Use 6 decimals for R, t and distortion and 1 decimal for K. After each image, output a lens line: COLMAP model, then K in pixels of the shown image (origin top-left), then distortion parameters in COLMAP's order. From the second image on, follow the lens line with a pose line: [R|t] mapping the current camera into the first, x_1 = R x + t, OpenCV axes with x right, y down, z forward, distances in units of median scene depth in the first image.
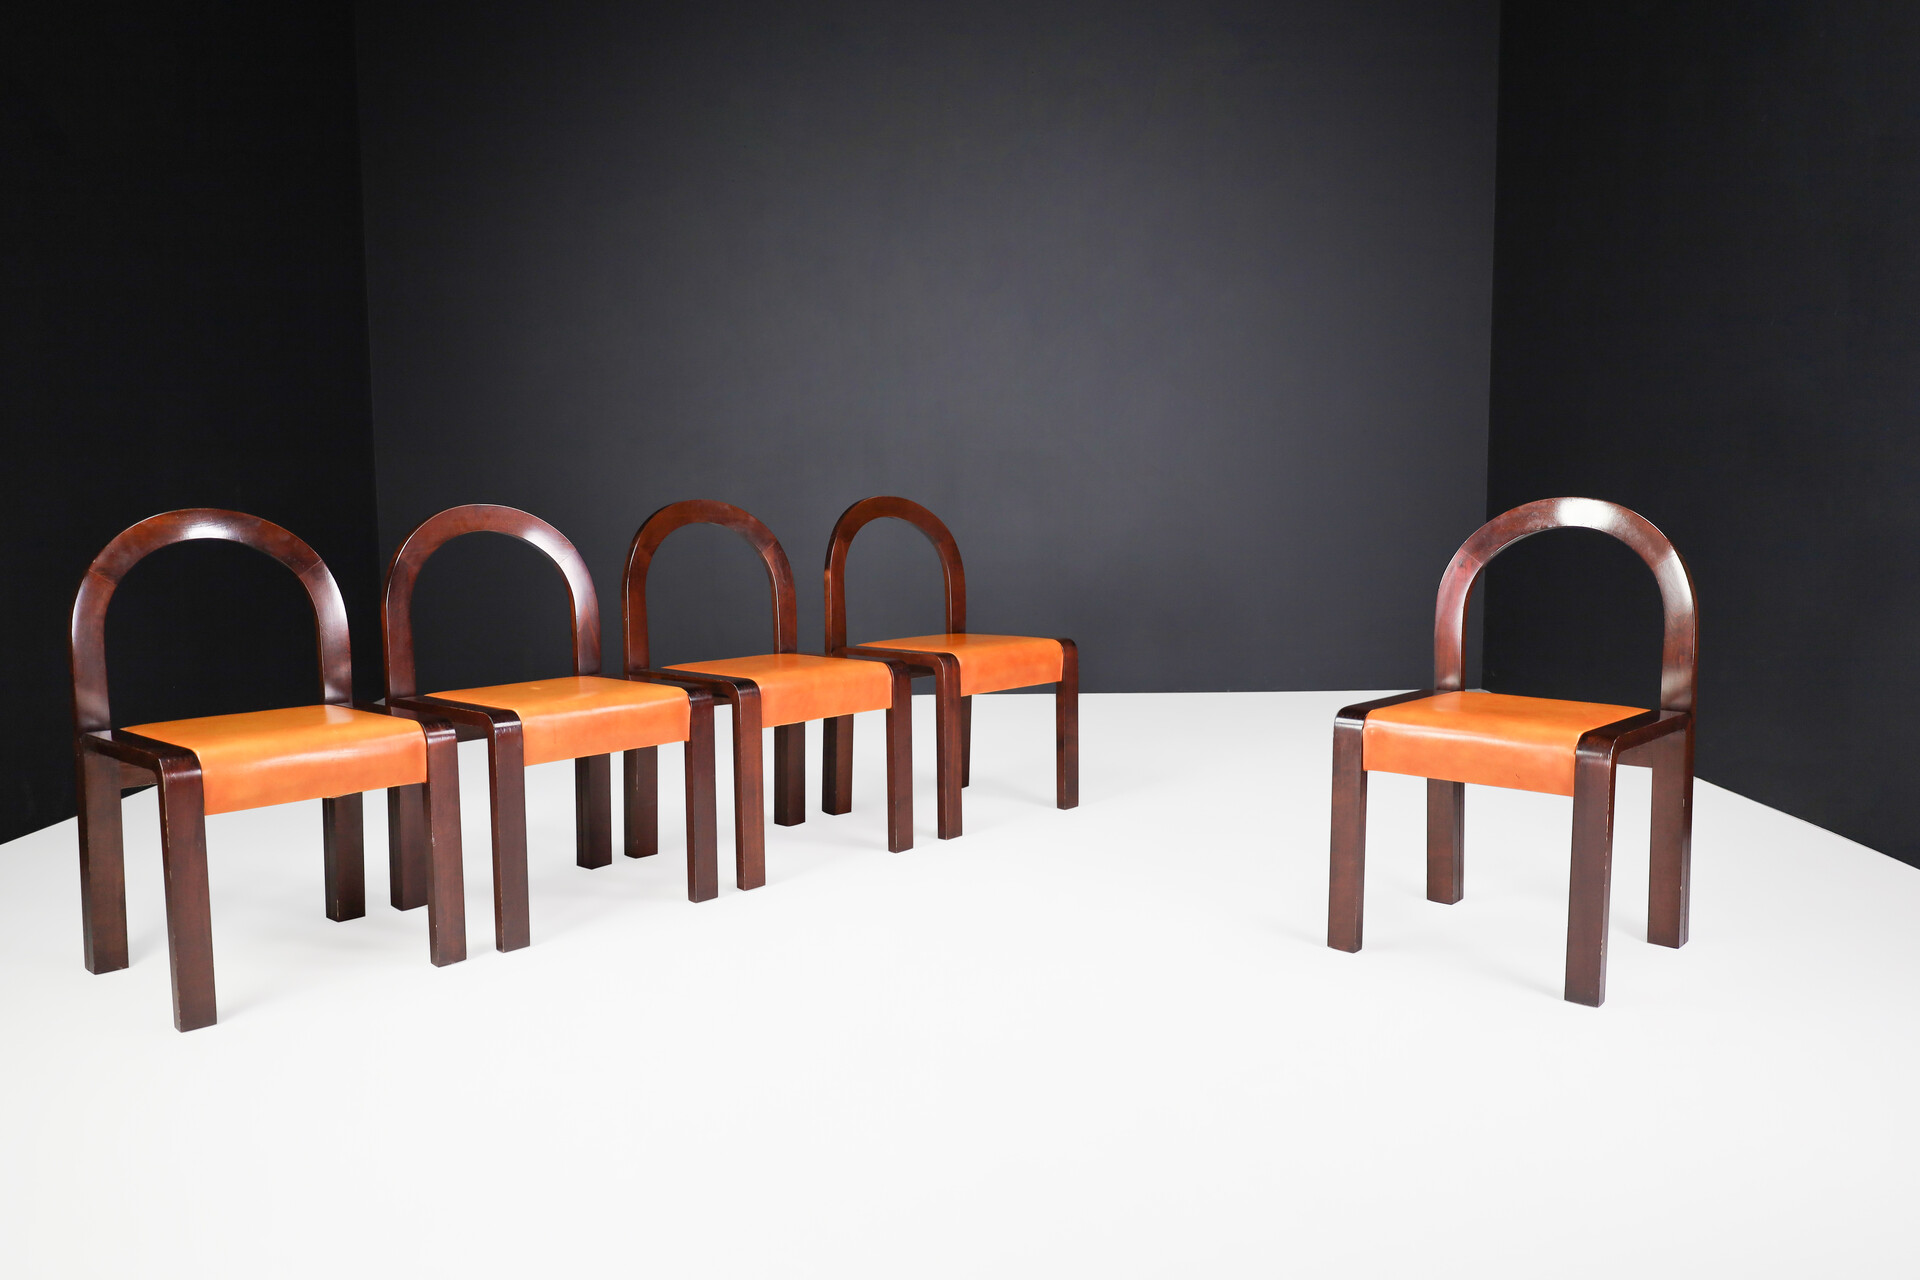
lens RADIAL K [[1533.6, 0, 960.0], [0, 1533.6, 640.0], [0, 0, 1]] dist [0.001303, 0.000941]
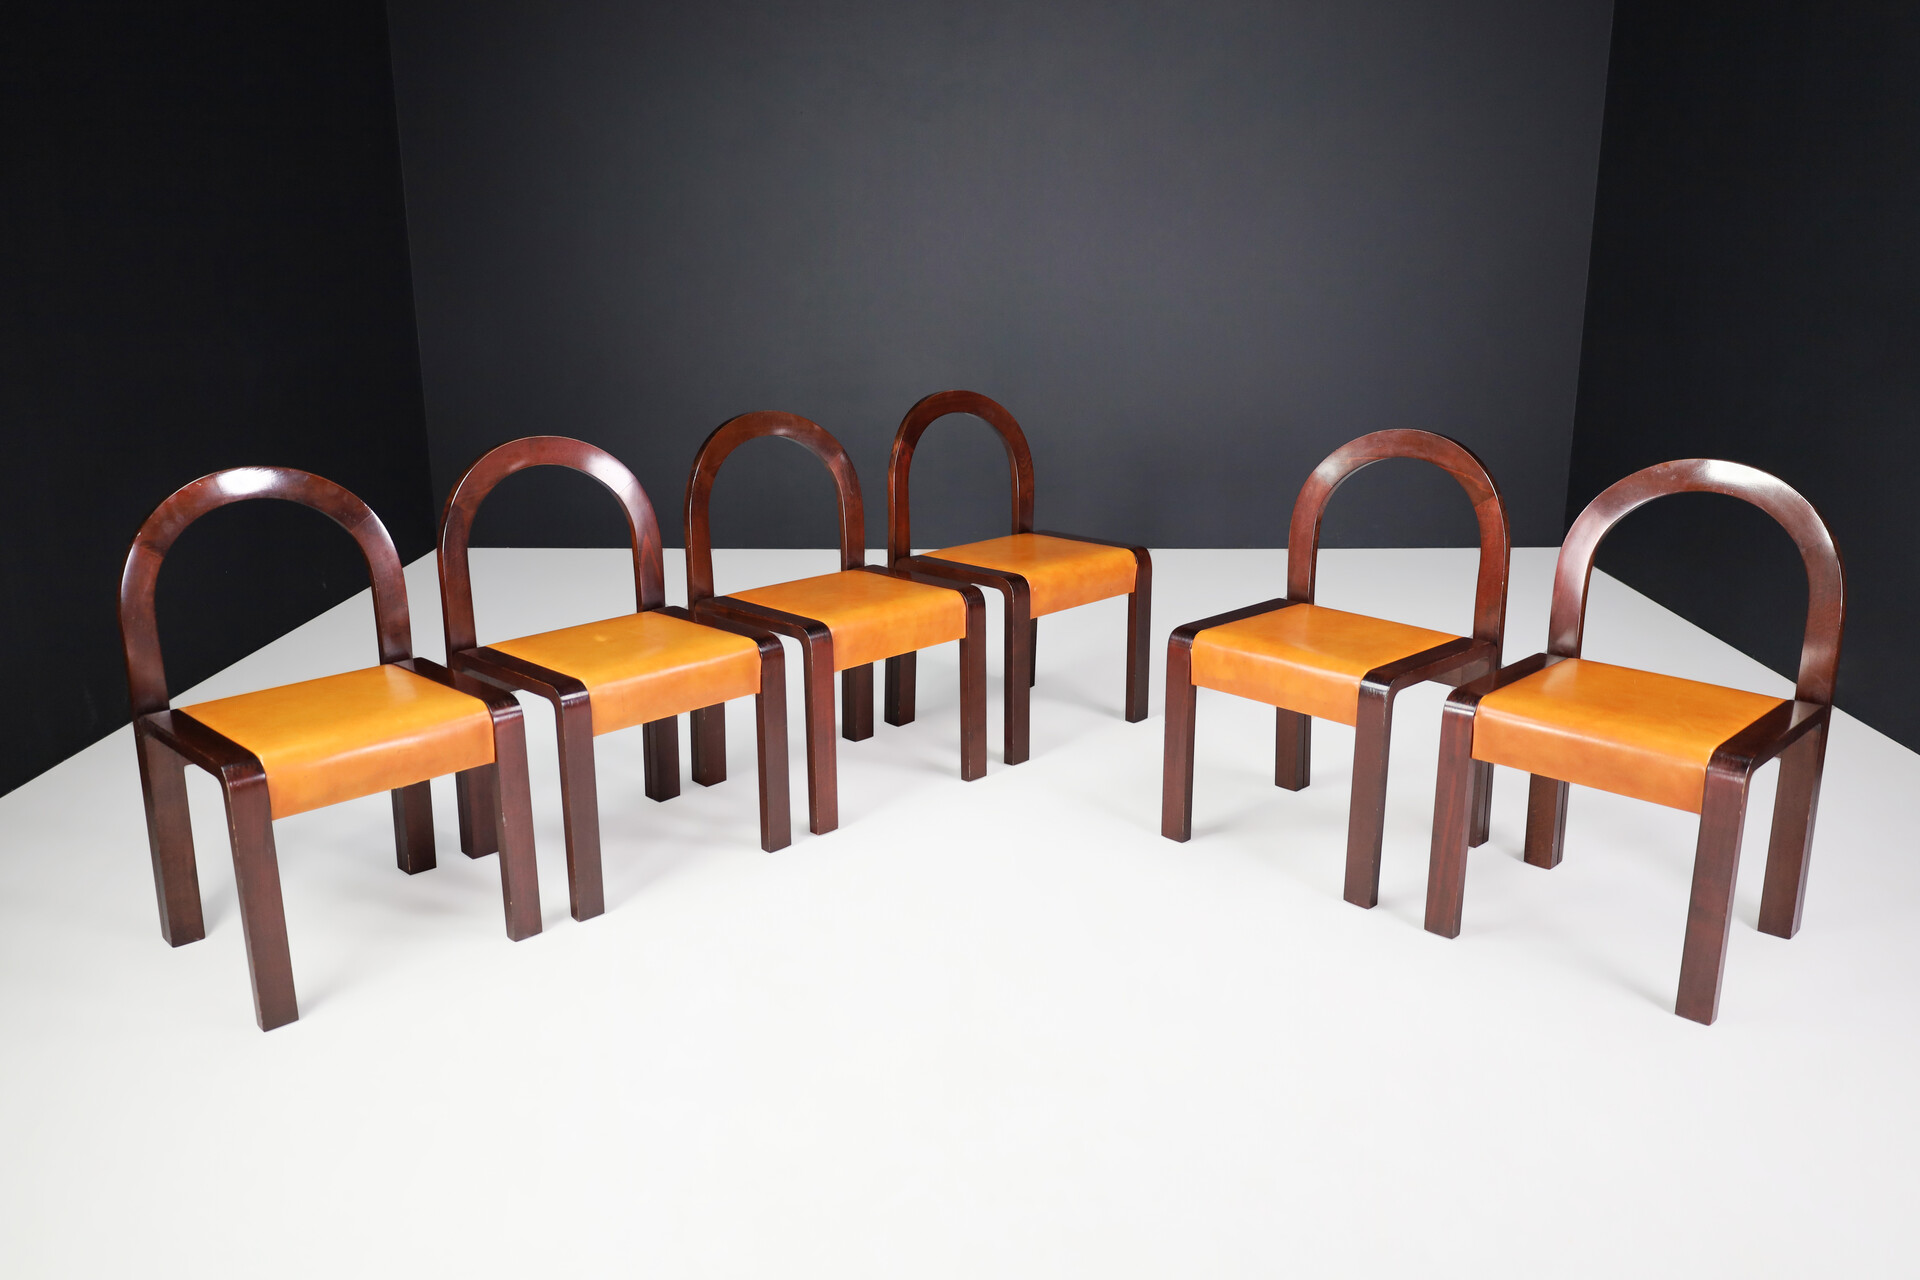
lens RADIAL K [[1533.6, 0, 960.0], [0, 1533.6, 640.0], [0, 0, 1]] dist [0.001303, 0.000941]
pose [[0.999591, 0.008734, -0.027228, -0.026255], [-0.004259, 0.987063, 0.160277, -0.129393], [0.028275, -0.160096, 0.986696, 0.060187]]
